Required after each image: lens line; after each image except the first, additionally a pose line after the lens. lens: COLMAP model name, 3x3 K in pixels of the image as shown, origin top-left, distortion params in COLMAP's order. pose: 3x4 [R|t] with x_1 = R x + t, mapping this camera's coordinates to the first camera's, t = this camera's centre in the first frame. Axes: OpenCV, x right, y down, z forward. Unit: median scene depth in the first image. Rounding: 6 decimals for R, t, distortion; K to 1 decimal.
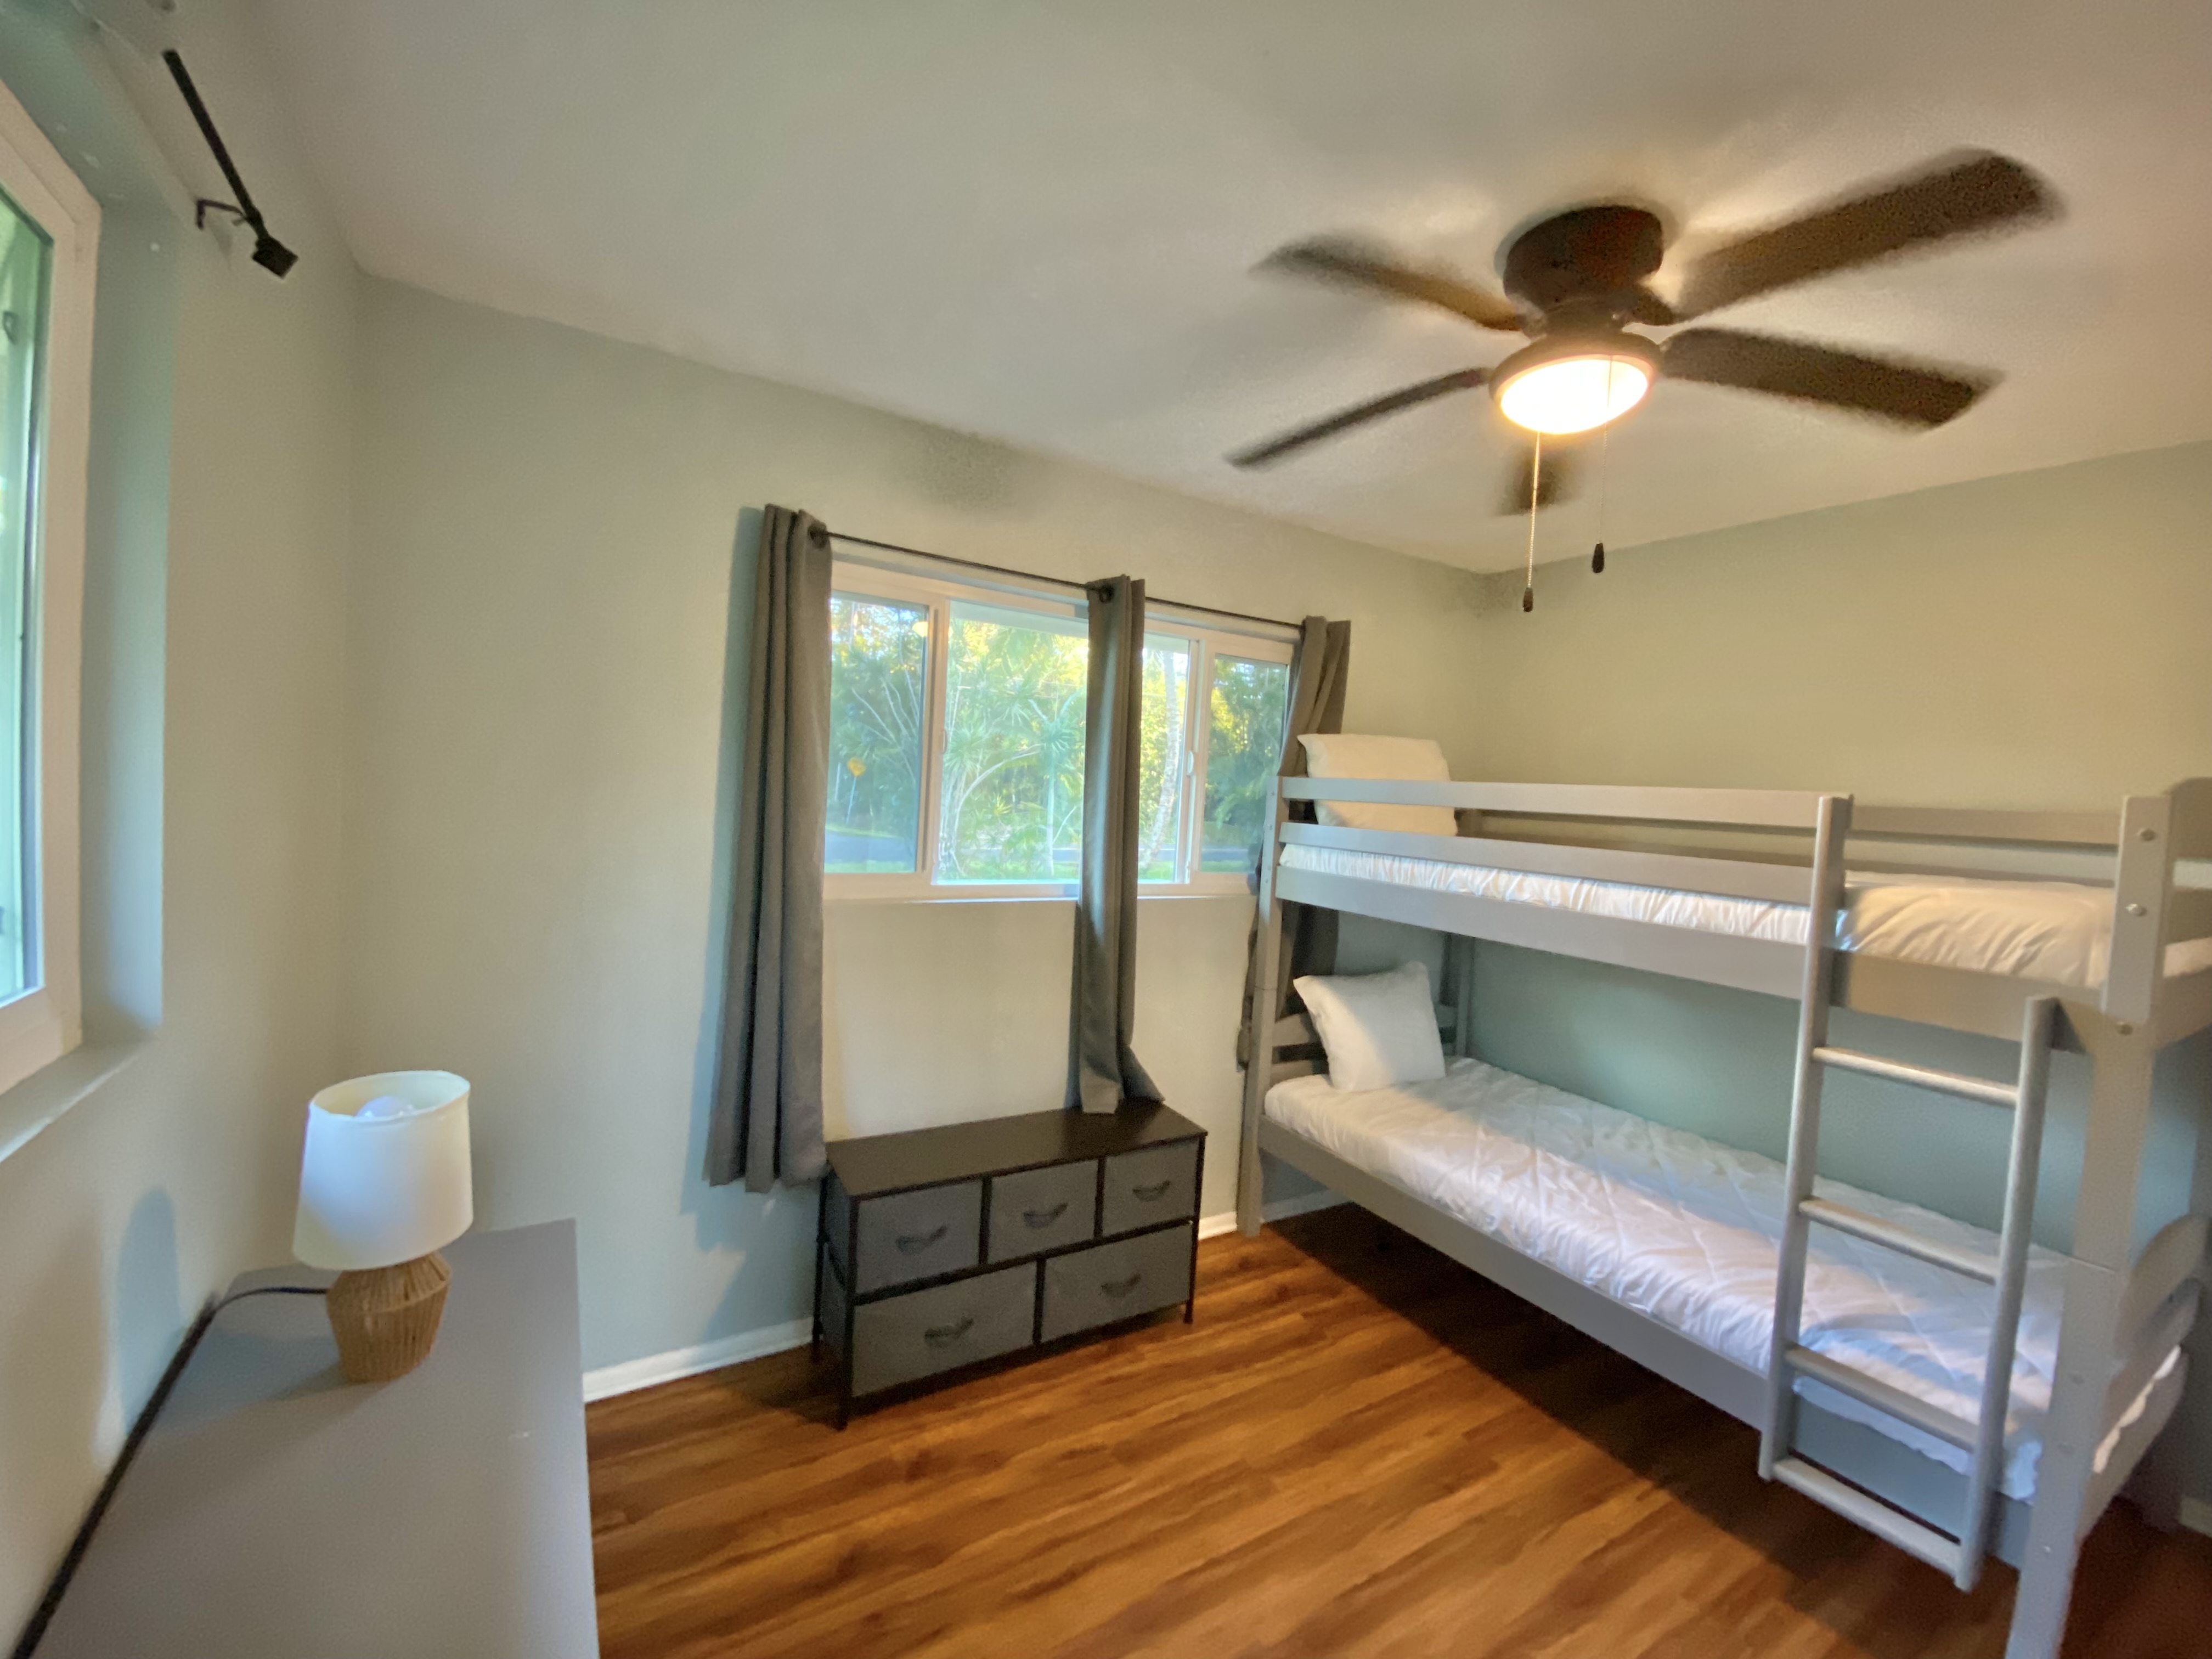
lens RADIAL K [[896.2, 0, 1108.0], [0, 896.2, 832.4], [0, 0, 1]] dist [0.032150, -0.028442]
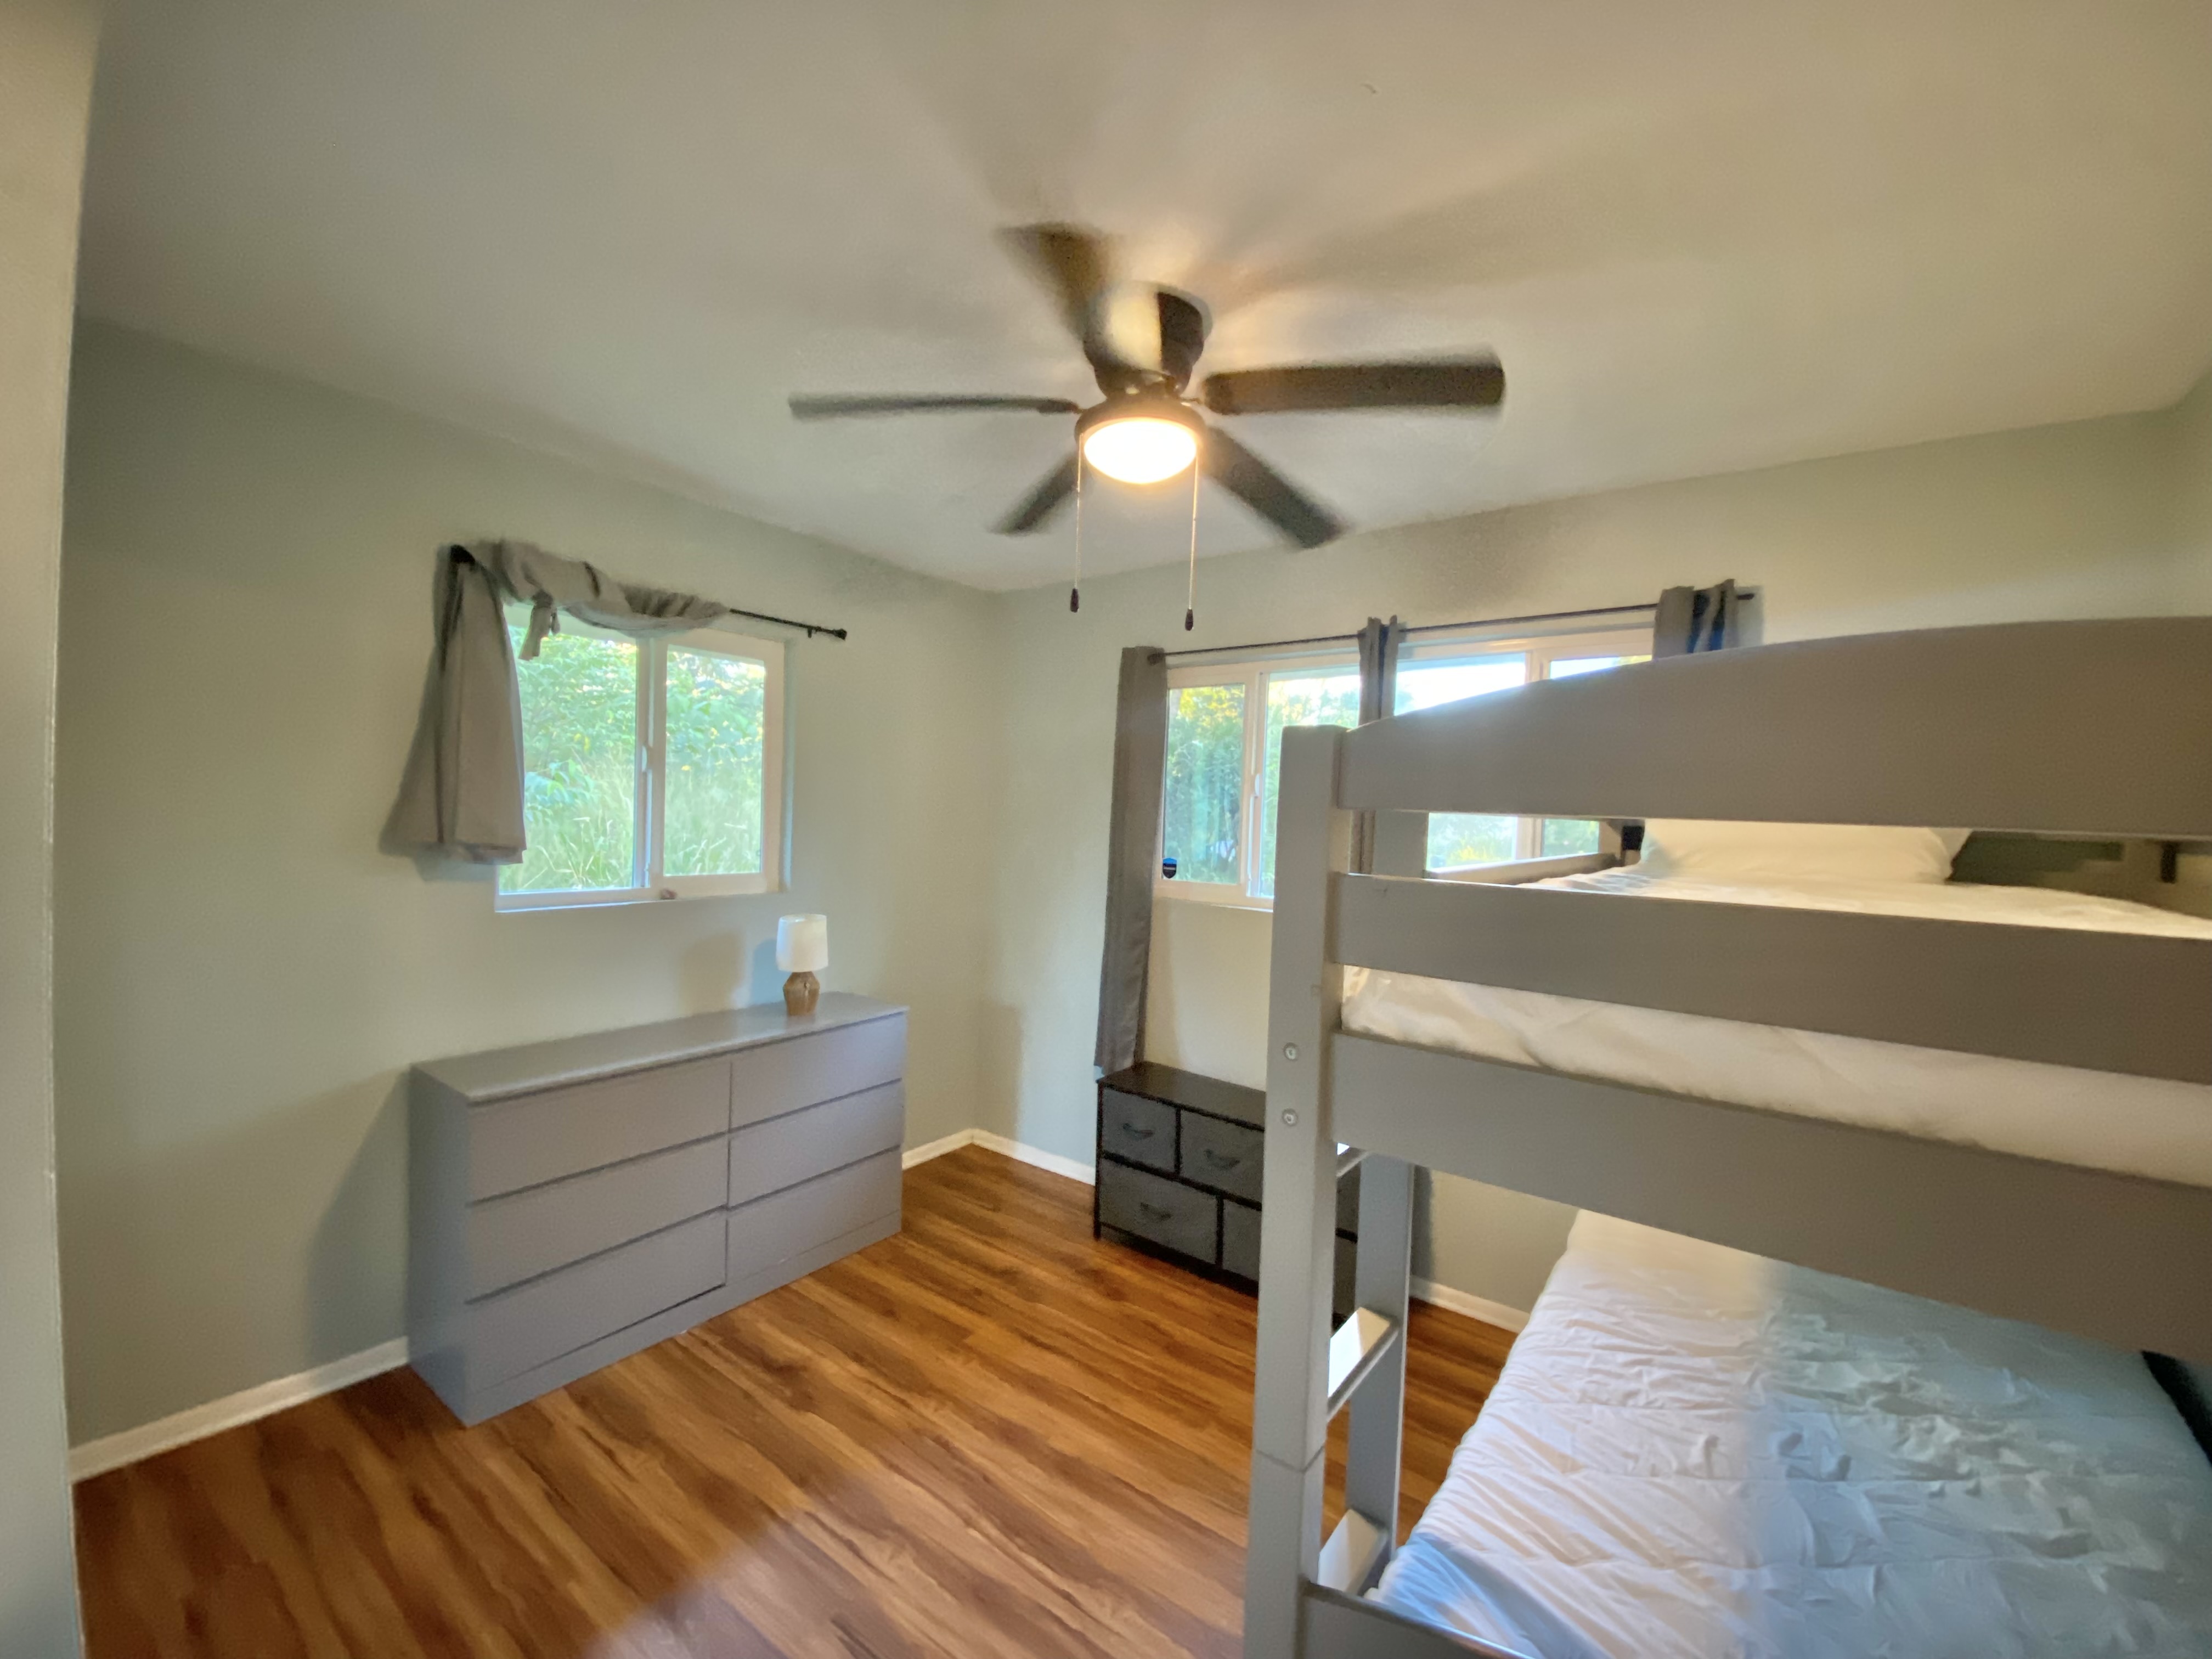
lens RADIAL K [[896.2, 0, 1108.0], [0, 896.2, 832.4], [0, 0, 1]] dist [0.032150, -0.028442]
pose [[0.380163, -0.023220, -0.924628, 1.144058], [-0.050672, 0.997661, -0.045888, 0.047019], [0.923531, 0.064297, 0.378097, 0.407711]]
